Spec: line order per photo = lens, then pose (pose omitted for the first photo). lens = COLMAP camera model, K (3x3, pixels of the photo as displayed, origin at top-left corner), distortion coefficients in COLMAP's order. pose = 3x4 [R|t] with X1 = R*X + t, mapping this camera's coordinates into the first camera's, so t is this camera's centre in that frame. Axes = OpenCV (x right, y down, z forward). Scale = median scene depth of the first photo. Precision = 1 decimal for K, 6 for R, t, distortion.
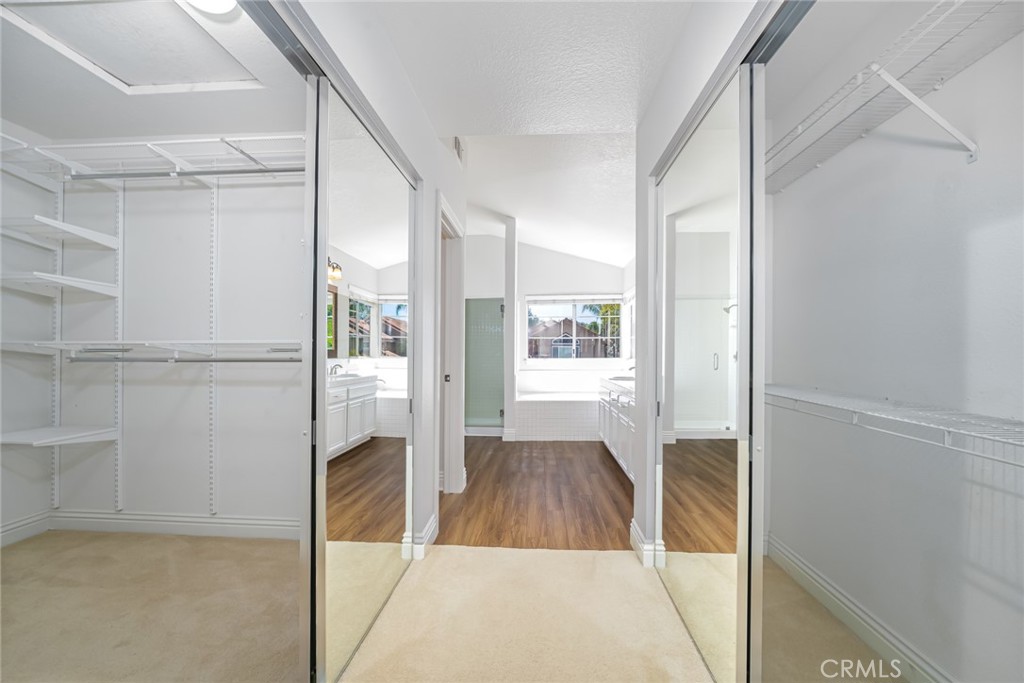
lens RADIAL K [[419.6, 0, 507.3], [0, 419.6, 345.0], [0, 0, 1]] dist [-0.001145, 0.000009]
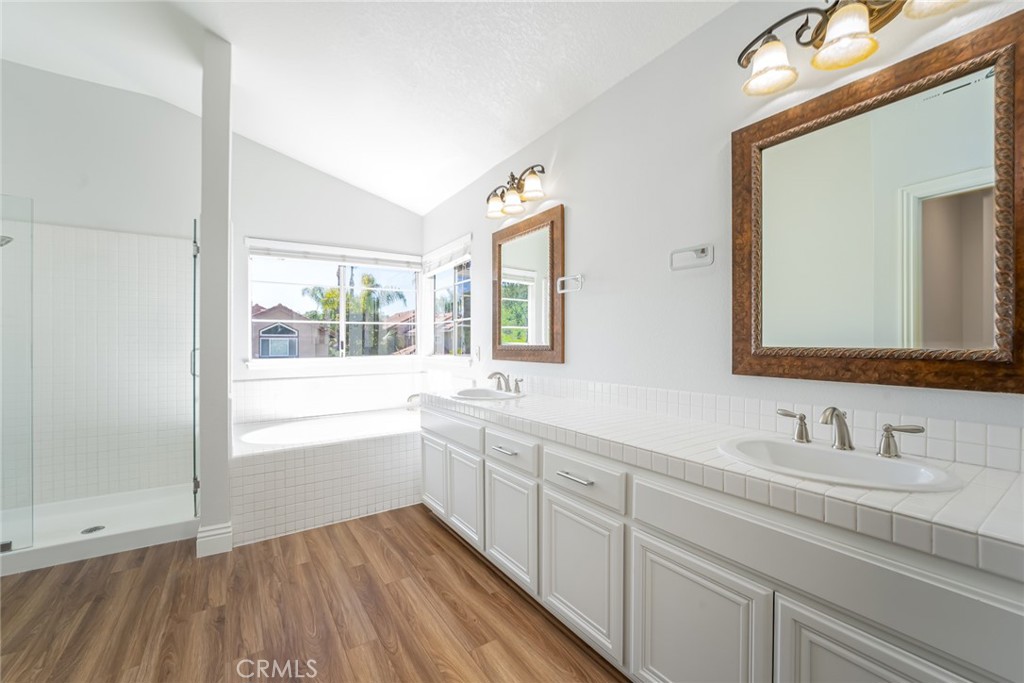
lens RADIAL K [[419.6, 0, 507.3], [0, 419.6, 345.0], [0, 0, 1]] dist [-0.001145, 0.000009]
pose [[0.792986, -0.002986, 0.609232, -0.017627], [-0.006056, 0.999900, 0.012783, 0.007231], [-0.609209, -0.013826, 0.792889, 0.440015]]
